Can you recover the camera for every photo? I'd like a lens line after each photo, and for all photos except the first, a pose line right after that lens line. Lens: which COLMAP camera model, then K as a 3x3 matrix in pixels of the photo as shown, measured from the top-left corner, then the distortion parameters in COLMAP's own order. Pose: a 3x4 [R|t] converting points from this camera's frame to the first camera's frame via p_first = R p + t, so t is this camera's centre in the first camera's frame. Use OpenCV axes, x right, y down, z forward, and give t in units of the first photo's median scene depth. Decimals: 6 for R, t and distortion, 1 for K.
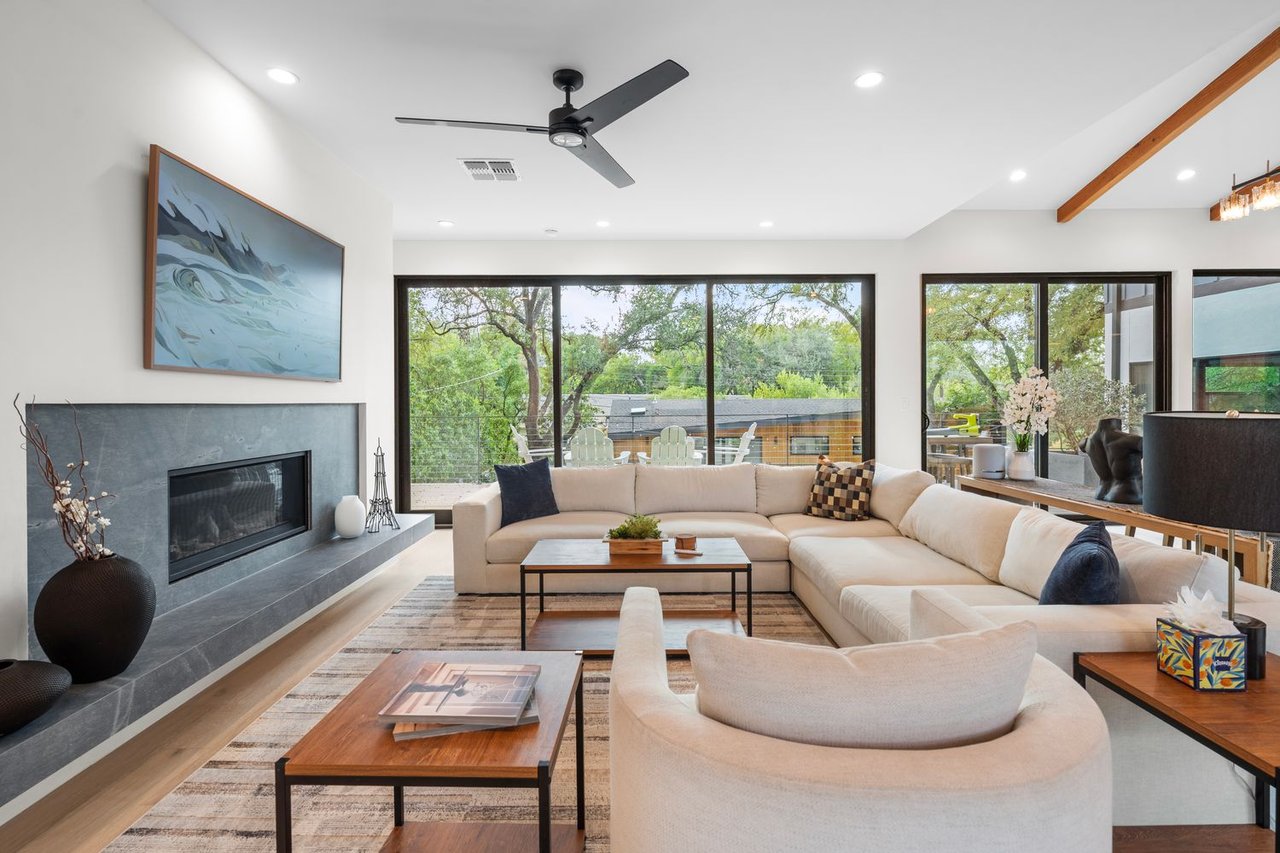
lens RADIAL K [[608.4, 0, 635.3], [0, 608.4, 419.1], [0, 0, 1]] dist [0.006037, 0.000320]
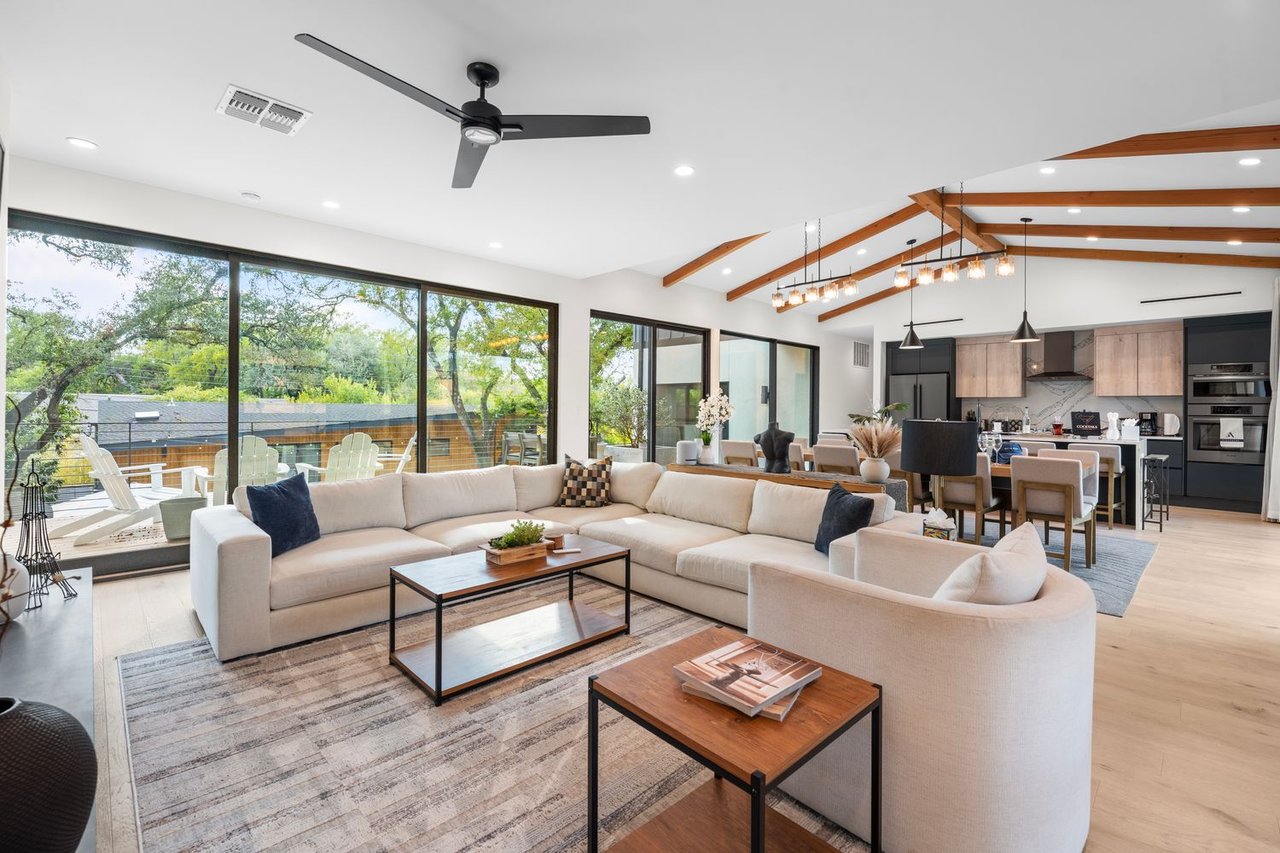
lens RADIAL K [[560.9, 0, 640.8], [0, 560.9, 418.8], [0, 0, 1]] dist [0.000675, 0.000261]
pose [[0.711673, -0.001374, 0.702509, -0.375723], [0.007469, 0.999956, -0.005610, -0.003540], [-0.702471, 0.009240, 0.711653, 0.133509]]
